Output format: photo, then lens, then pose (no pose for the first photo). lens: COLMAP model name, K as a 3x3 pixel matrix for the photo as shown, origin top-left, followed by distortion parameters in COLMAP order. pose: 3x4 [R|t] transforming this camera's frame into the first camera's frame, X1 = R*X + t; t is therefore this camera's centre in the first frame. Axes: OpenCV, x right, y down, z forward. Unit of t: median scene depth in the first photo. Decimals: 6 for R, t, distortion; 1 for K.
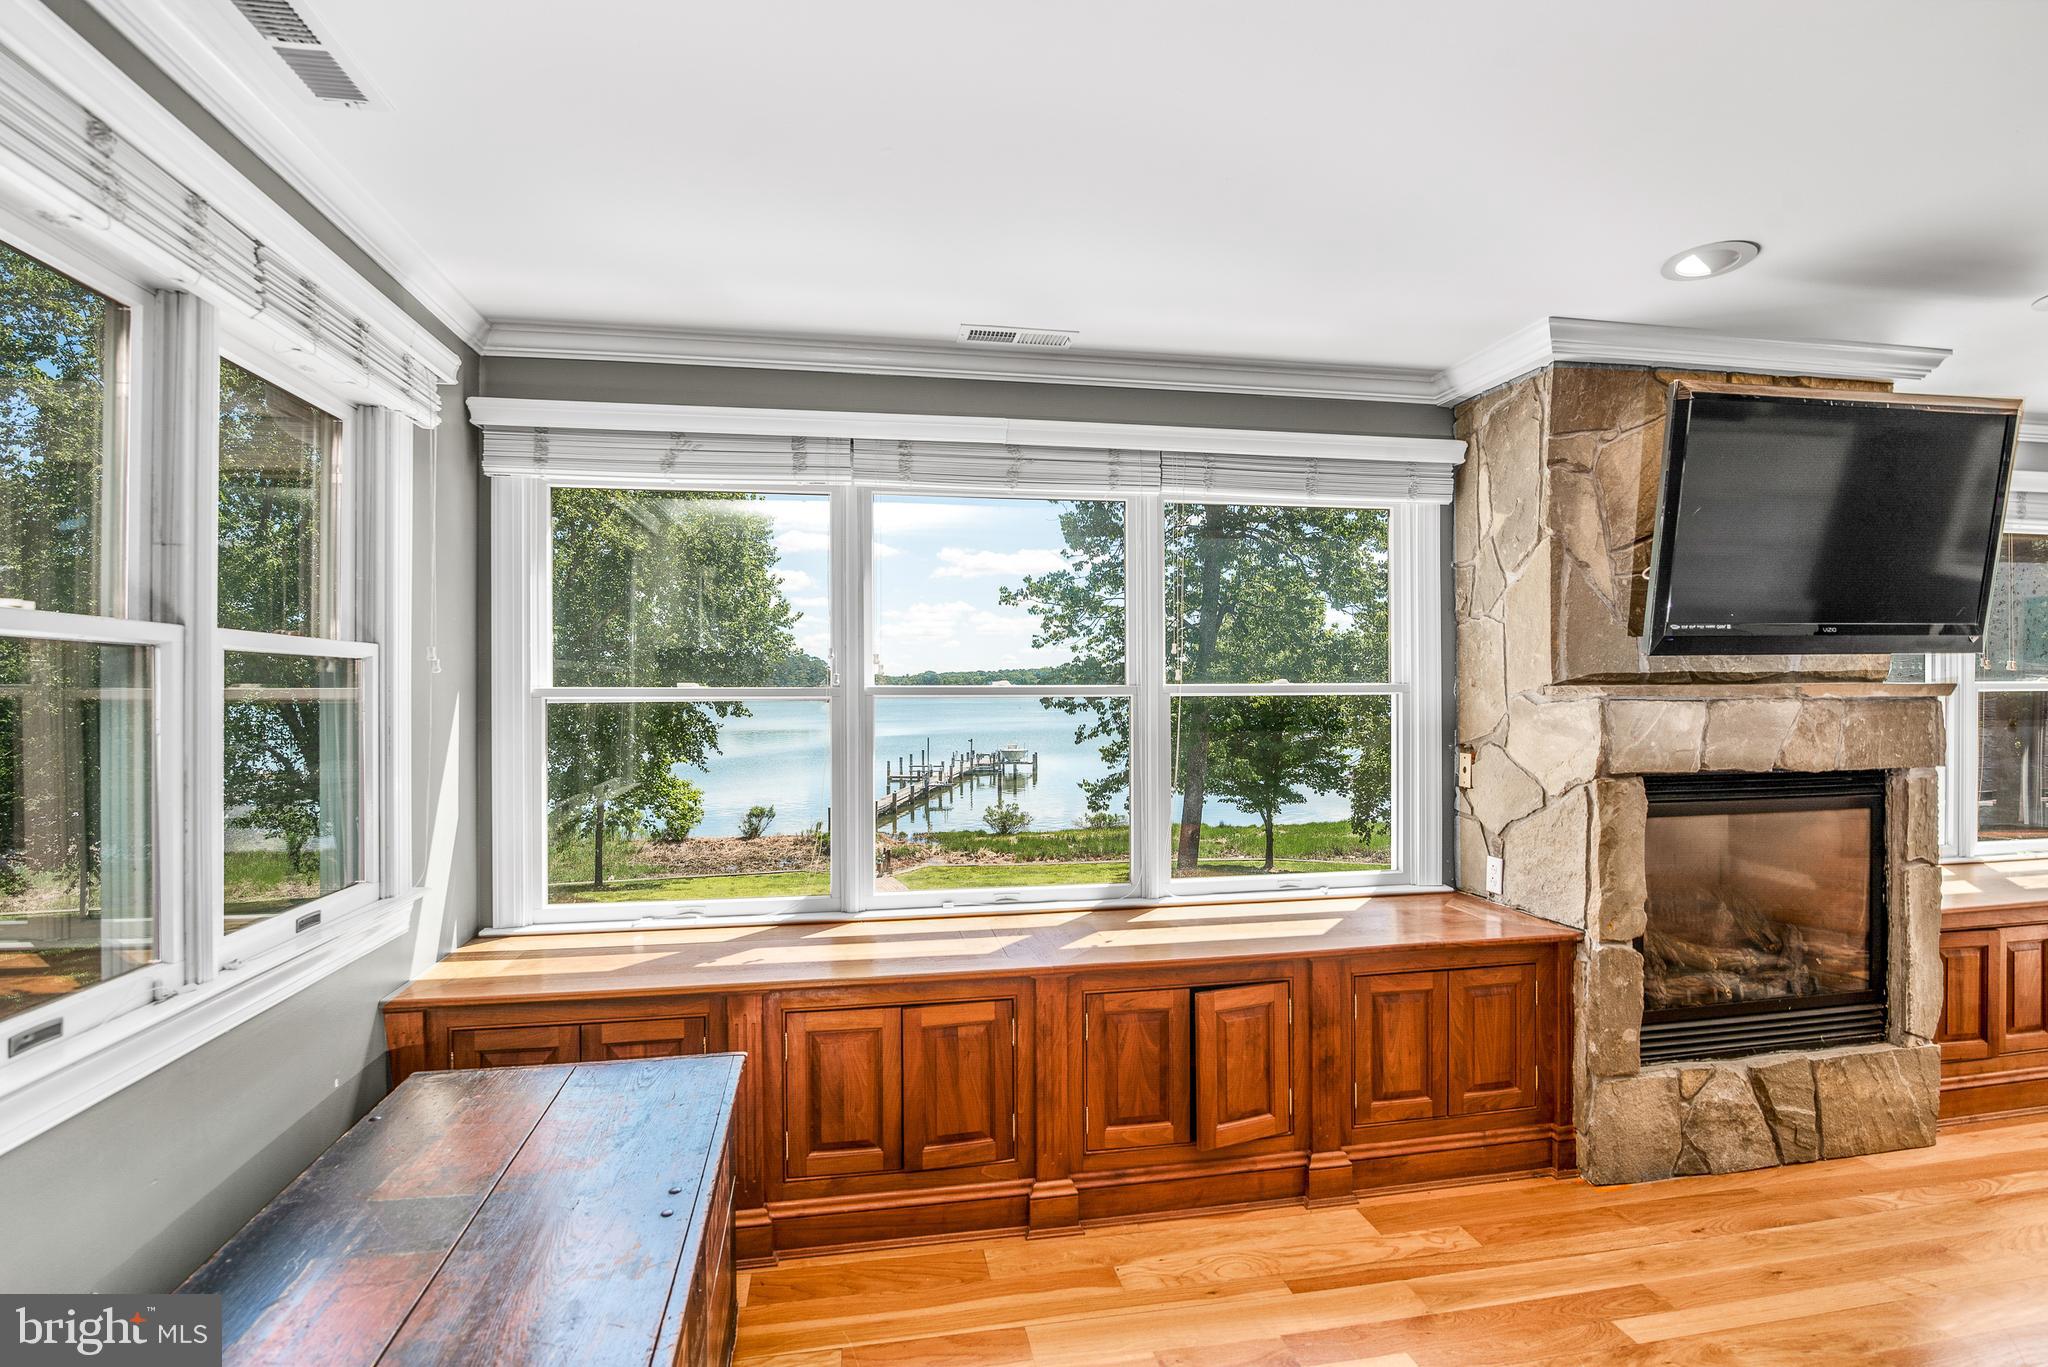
lens RADIAL K [[1016.6, 0, 1024.0], [0, 1016.6, 683.5], [0, 0, 1]] dist [-0.019812, -0.000091]
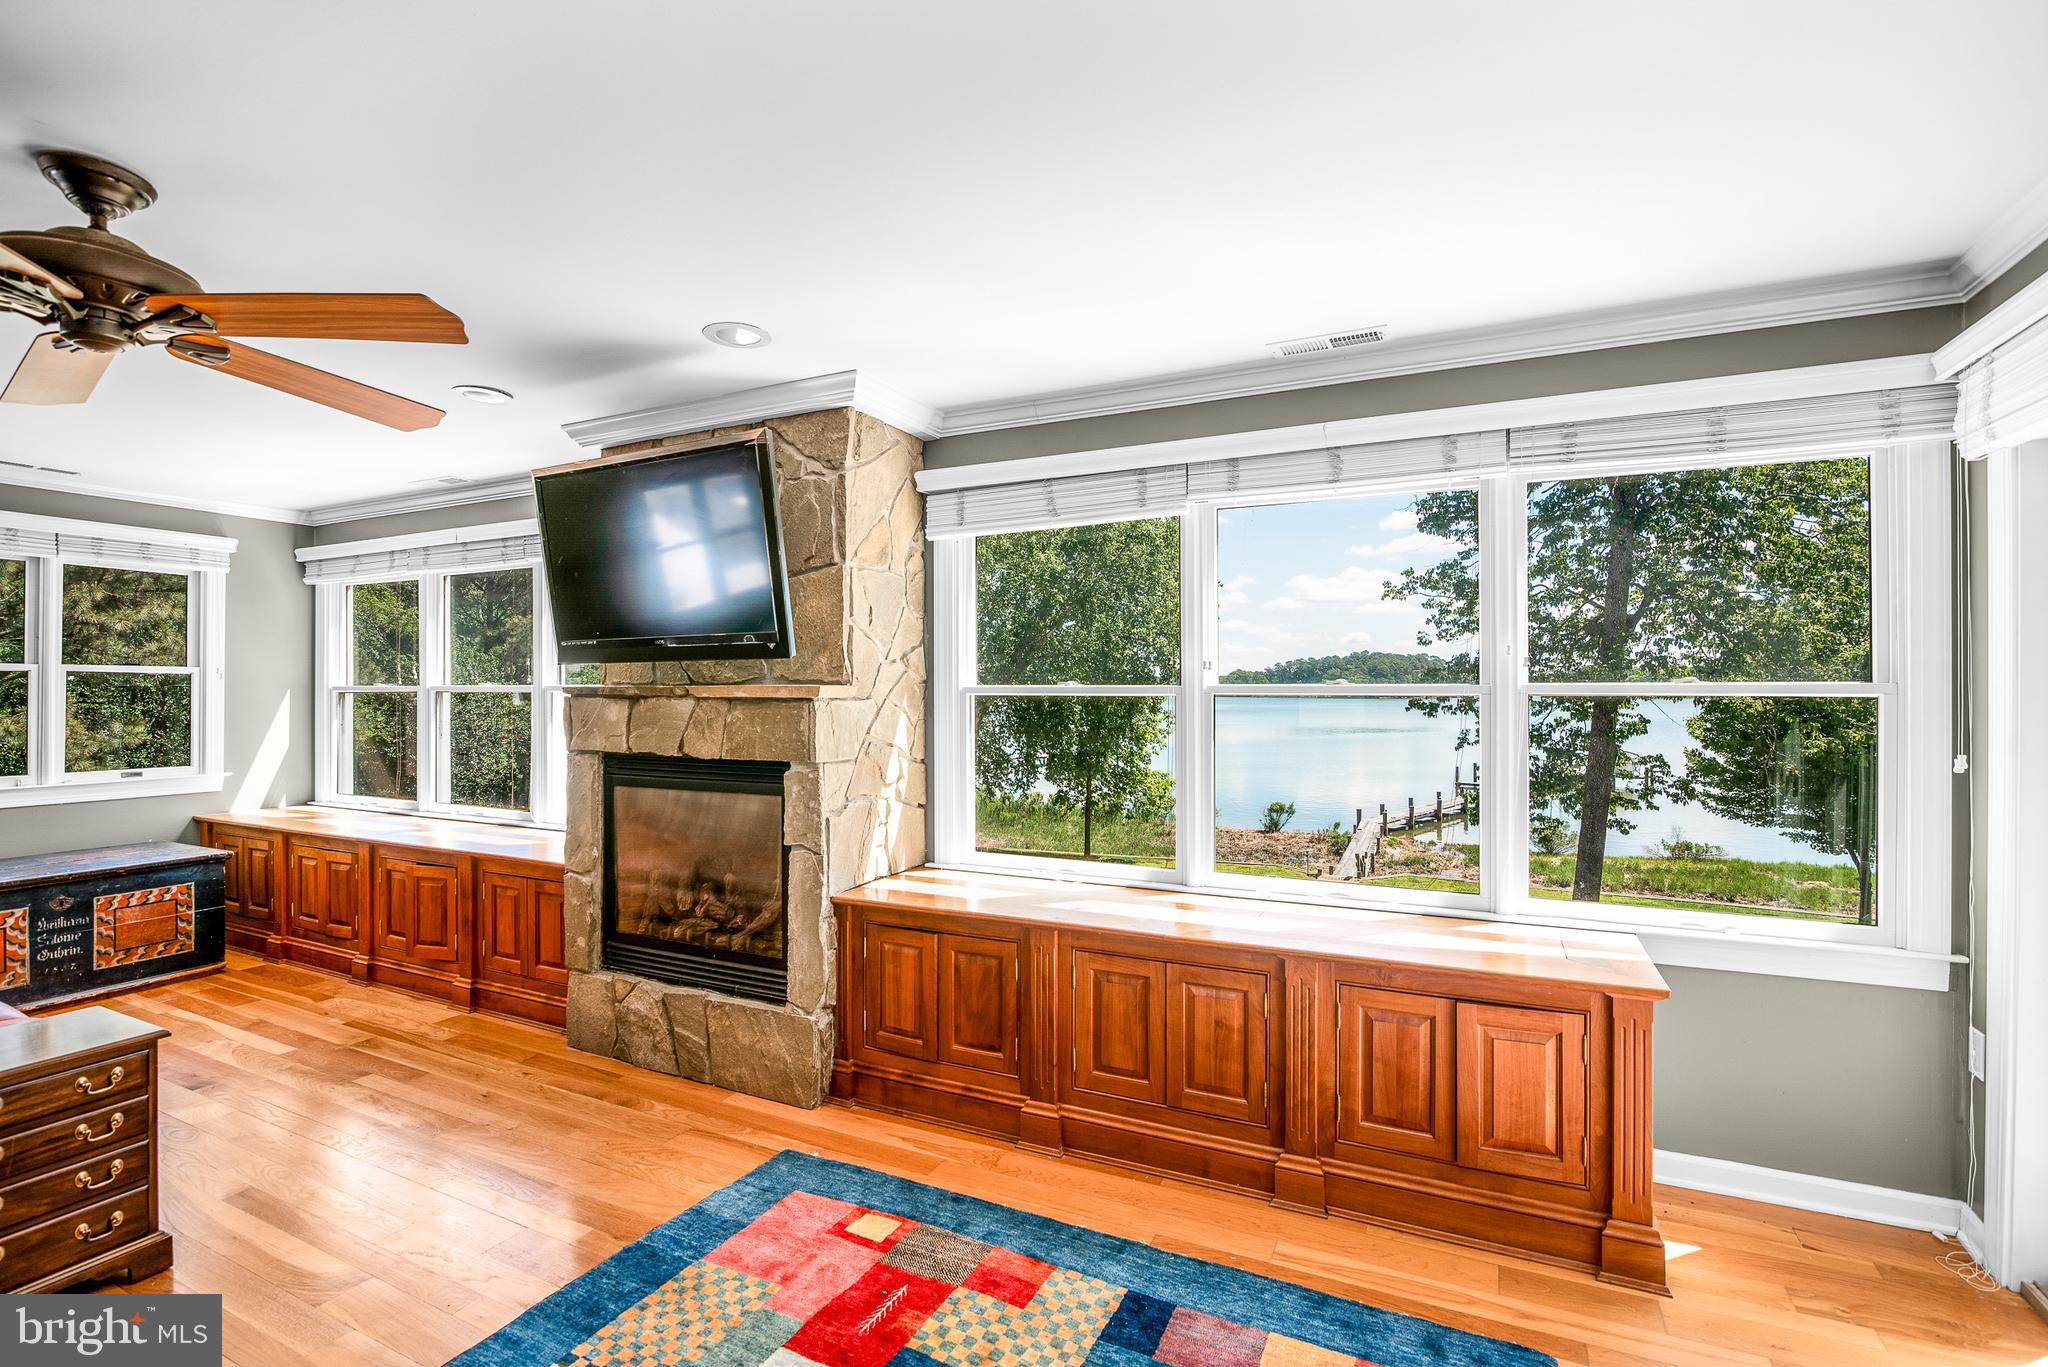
lens RADIAL K [[932.7, 0, 1024.0], [0, 932.7, 683.5], [0, 0, 1]] dist [-0.029314, -0.000302]
pose [[0.801374, 0.002402, -0.598159, 1.737771], [0.001491, 0.999981, 0.006013, -0.007937], [0.598162, -0.005710, 0.801355, 0.337188]]
